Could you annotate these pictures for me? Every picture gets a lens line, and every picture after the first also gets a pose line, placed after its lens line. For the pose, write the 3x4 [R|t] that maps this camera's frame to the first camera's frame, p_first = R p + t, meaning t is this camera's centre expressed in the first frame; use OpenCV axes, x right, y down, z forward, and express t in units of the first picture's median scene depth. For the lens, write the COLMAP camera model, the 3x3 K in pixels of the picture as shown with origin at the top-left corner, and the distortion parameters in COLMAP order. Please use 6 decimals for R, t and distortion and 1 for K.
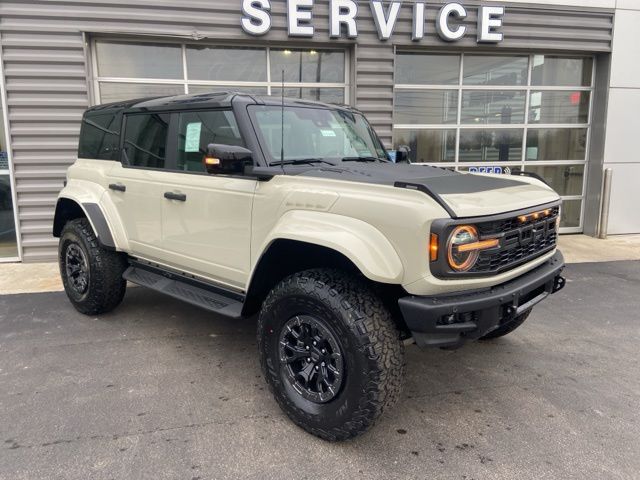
lens RADIAL K [[473.8, 0, 318.2], [0, 473.8, 233.5], [0, 0, 1]] dist [0.031646, -0.026463]
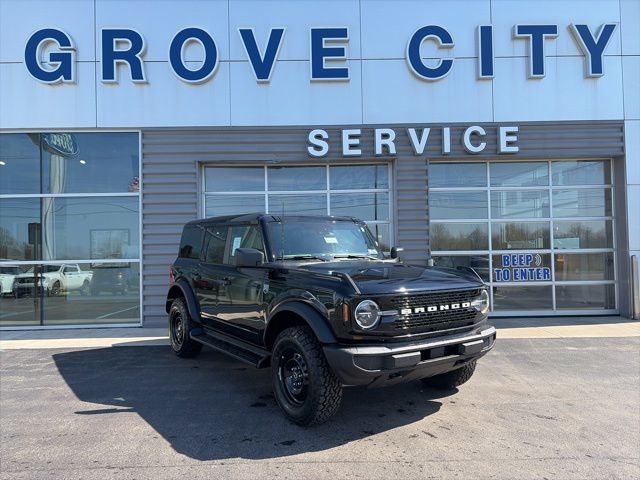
lens RADIAL K [[473.8, 0, 322.1], [0, 473.8, 240.6], [0, 0, 1]] dist [0.031646, -0.026463]
pose [[0.985405, -0.013407, -0.169697, 0.096093], [-0.017238, 0.983910, -0.177832, 0.044761], [0.169350, 0.178161, 0.969319, -0.226701]]
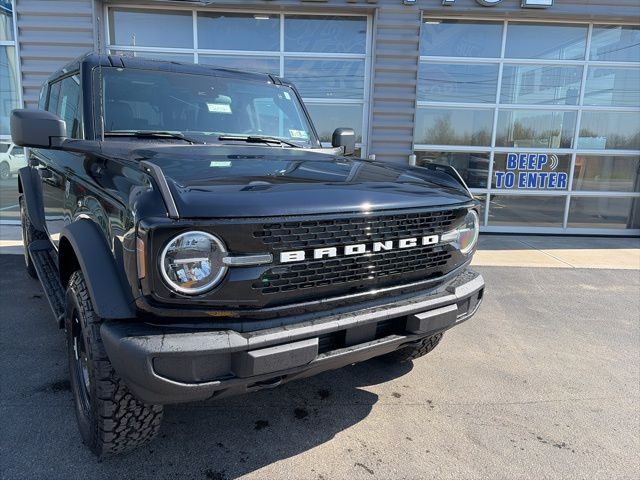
lens RADIAL K [[473.8, 0, 322.5], [0, 473.8, 239.1], [0, 0, 1]] dist [0.031646, -0.026463]
pose [[0.984622, 0.067692, -0.161051, 0.151048], [-0.062420, 0.997342, 0.037577, 0.008174], [0.163166, -0.026946, 0.986231, 0.077892]]
